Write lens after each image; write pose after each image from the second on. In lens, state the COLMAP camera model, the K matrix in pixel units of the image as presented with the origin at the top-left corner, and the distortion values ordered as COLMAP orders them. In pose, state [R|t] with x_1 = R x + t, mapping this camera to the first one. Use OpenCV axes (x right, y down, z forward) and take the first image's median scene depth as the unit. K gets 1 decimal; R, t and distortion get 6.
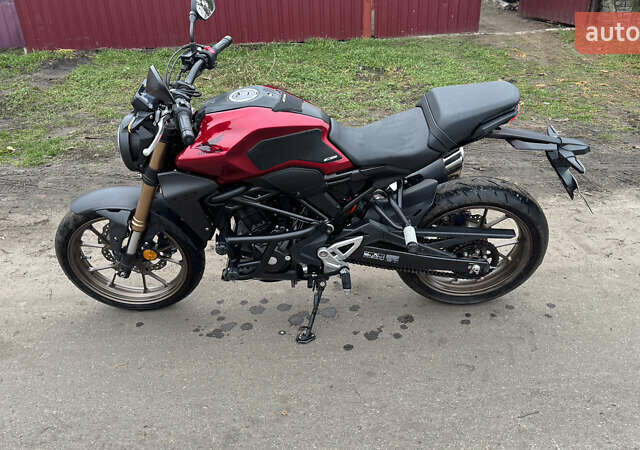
lens RADIAL K [[578.9, 0, 320.5], [0, 578.9, 227.3], [0, 0, 1]] dist [0.088826, -0.144576]
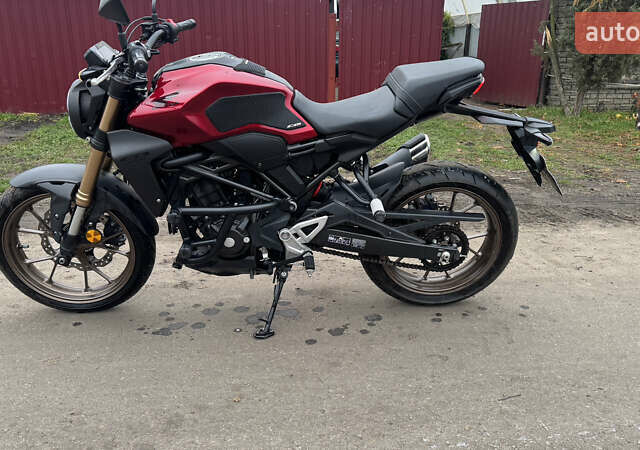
lens RADIAL K [[578.9, 0, 321.8], [0, 578.9, 220.8], [0, 0, 1]] dist [0.088826, -0.144576]
pose [[0.997917, 0.016603, 0.062338, 0.005632], [-0.005213, 0.983909, -0.178592, 0.191922], [-0.064300, 0.177895, 0.981946, 0.077623]]
